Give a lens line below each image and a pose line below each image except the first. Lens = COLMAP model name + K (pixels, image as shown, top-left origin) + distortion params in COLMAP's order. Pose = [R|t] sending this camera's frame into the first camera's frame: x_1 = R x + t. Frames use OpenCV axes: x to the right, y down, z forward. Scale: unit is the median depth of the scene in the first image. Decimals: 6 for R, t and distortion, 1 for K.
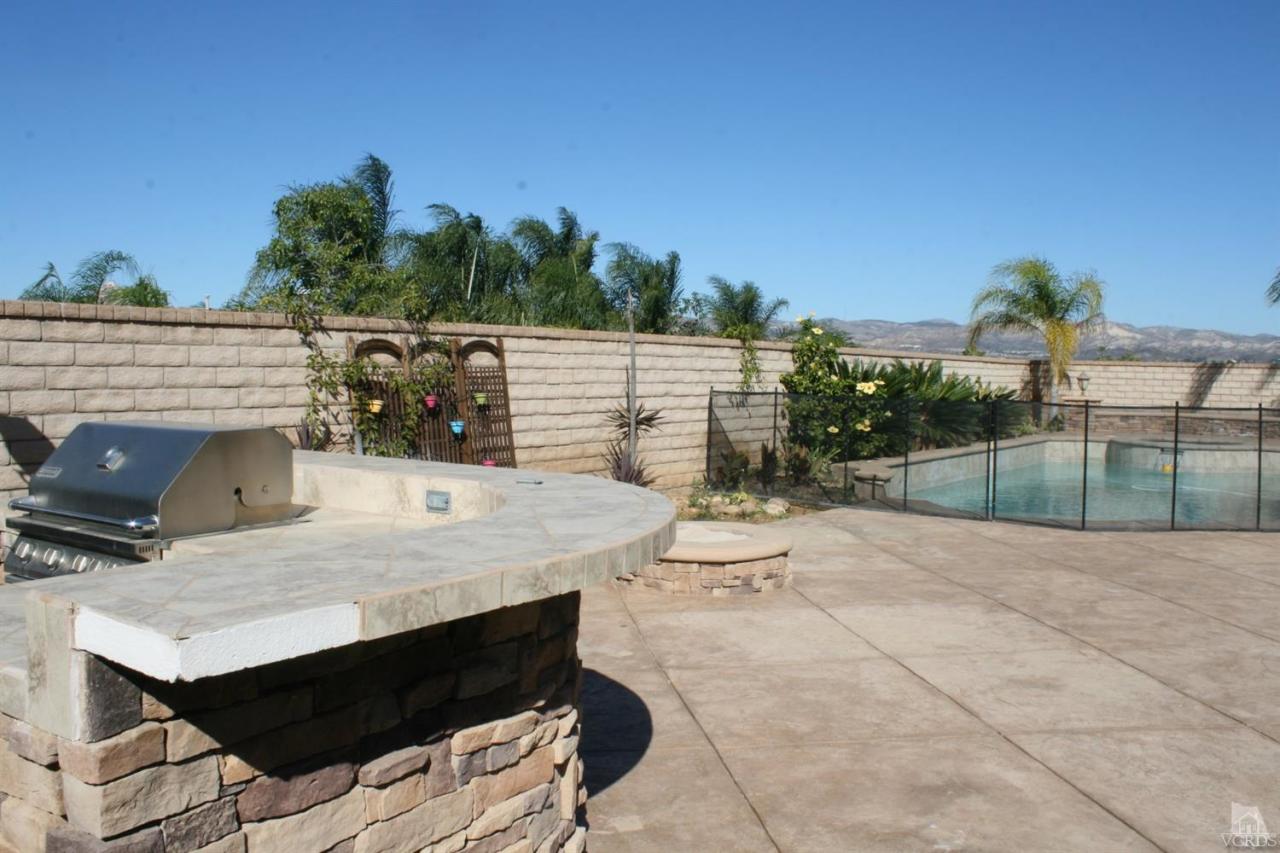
lens RADIAL K [[1072.0, 0, 647.3], [0, 1072.0, 452.2], [0, 0, 1]] dist [-0.168216, 0.134179]
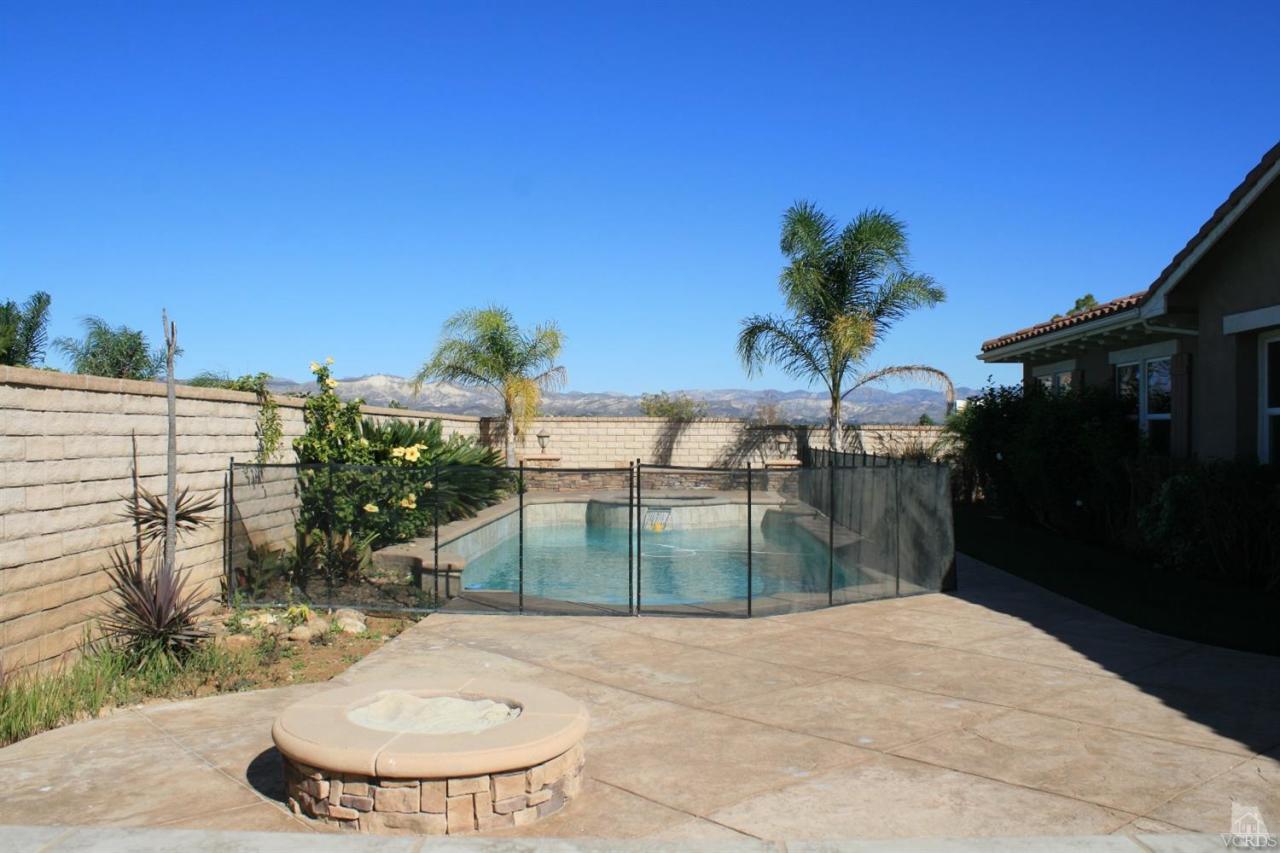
lens RADIAL K [[1072.0, 0, 647.3], [0, 1072.0, 452.2], [0, 0, 1]] dist [-0.168216, 0.134179]
pose [[0.821672, -0.020443, 0.569594, -0.099426], [0.051747, 0.997905, -0.038832, -0.020890], [-0.567607, 0.061382, 0.821008, 0.239293]]
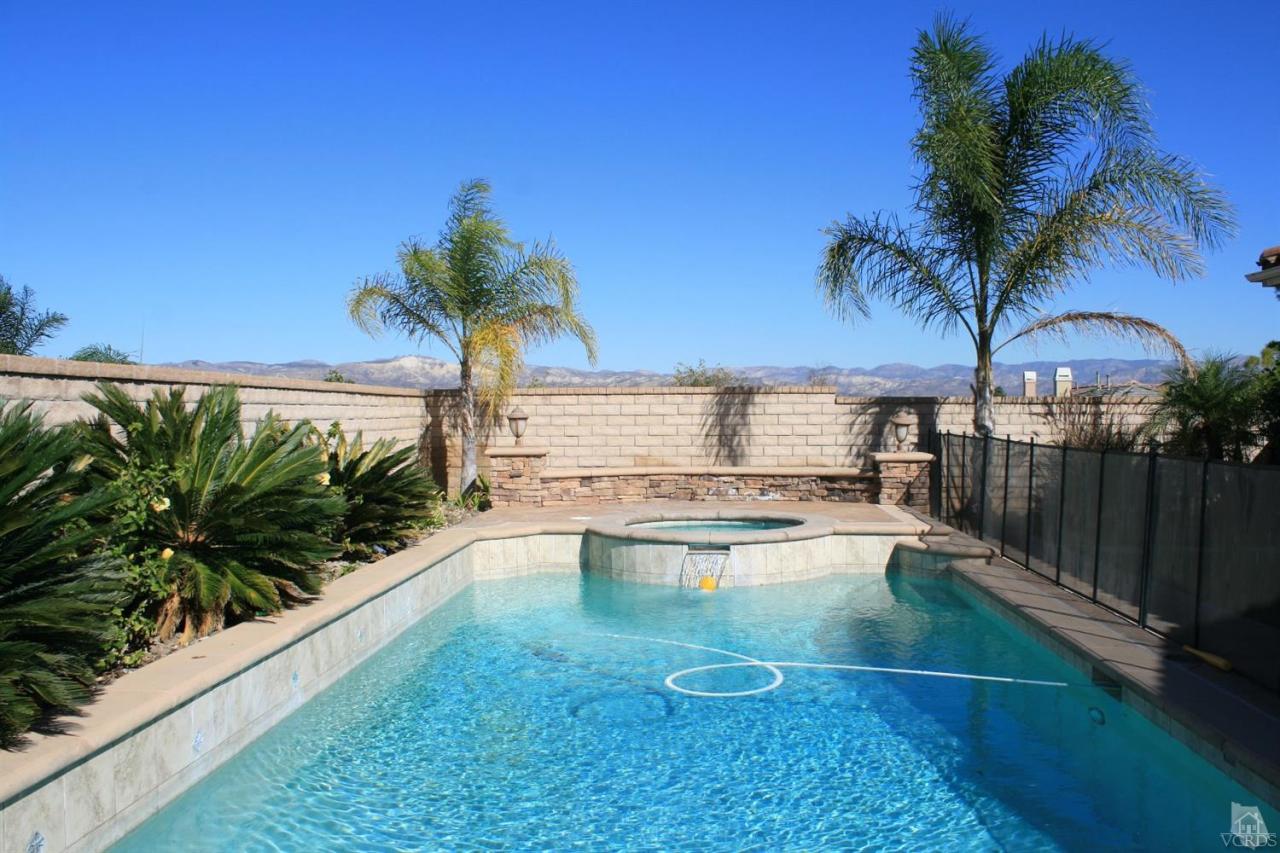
lens RADIAL K [[1072.0, 0, 647.3], [0, 1072.0, 452.2], [0, 0, 1]] dist [-0.168216, 0.134179]
pose [[0.837857, -0.039672, 0.544446, 0.241189], [0.060268, 0.997981, -0.020028, -0.055937], [-0.542552, 0.049593, 0.838557, 0.737990]]
